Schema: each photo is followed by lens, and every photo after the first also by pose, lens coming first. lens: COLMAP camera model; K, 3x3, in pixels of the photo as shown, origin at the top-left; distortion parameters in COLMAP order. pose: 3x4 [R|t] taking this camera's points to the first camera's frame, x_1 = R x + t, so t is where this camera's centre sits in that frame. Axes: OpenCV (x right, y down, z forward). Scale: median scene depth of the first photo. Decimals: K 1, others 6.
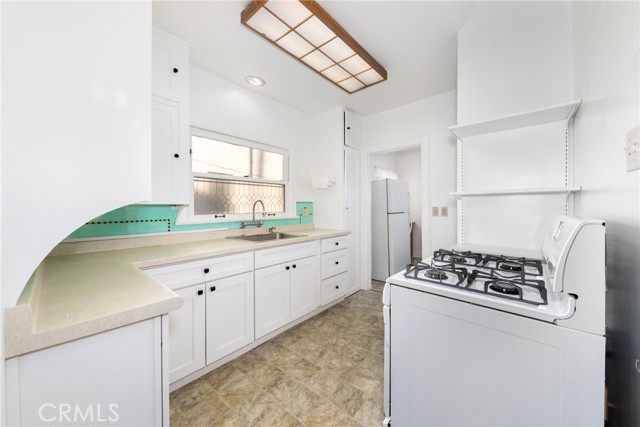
lens RADIAL K [[223.3, 0, 322.2], [0, 223.3, 210.5], [0, 0, 1]] dist [0.001319, -0.000208]
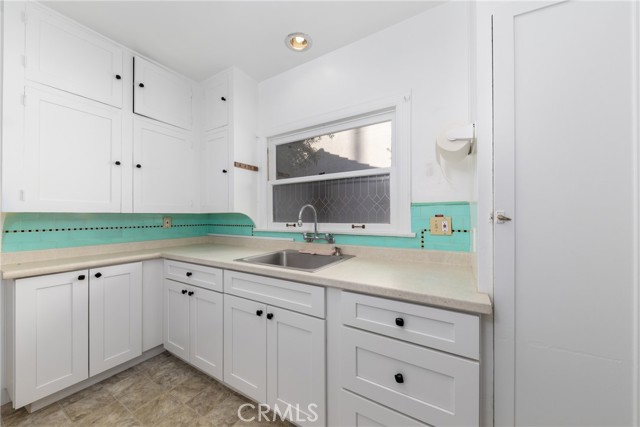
lens RADIAL K [[223.3, 0, 320.5], [0, 223.3, 213.7], [0, 0, 1]] dist [0.001319, -0.000208]
pose [[0.186886, -0.004236, -0.982373, 0.472826], [-0.009226, 0.999939, -0.006067, -0.016366], [0.982338, 0.010197, 0.186835, 1.012090]]
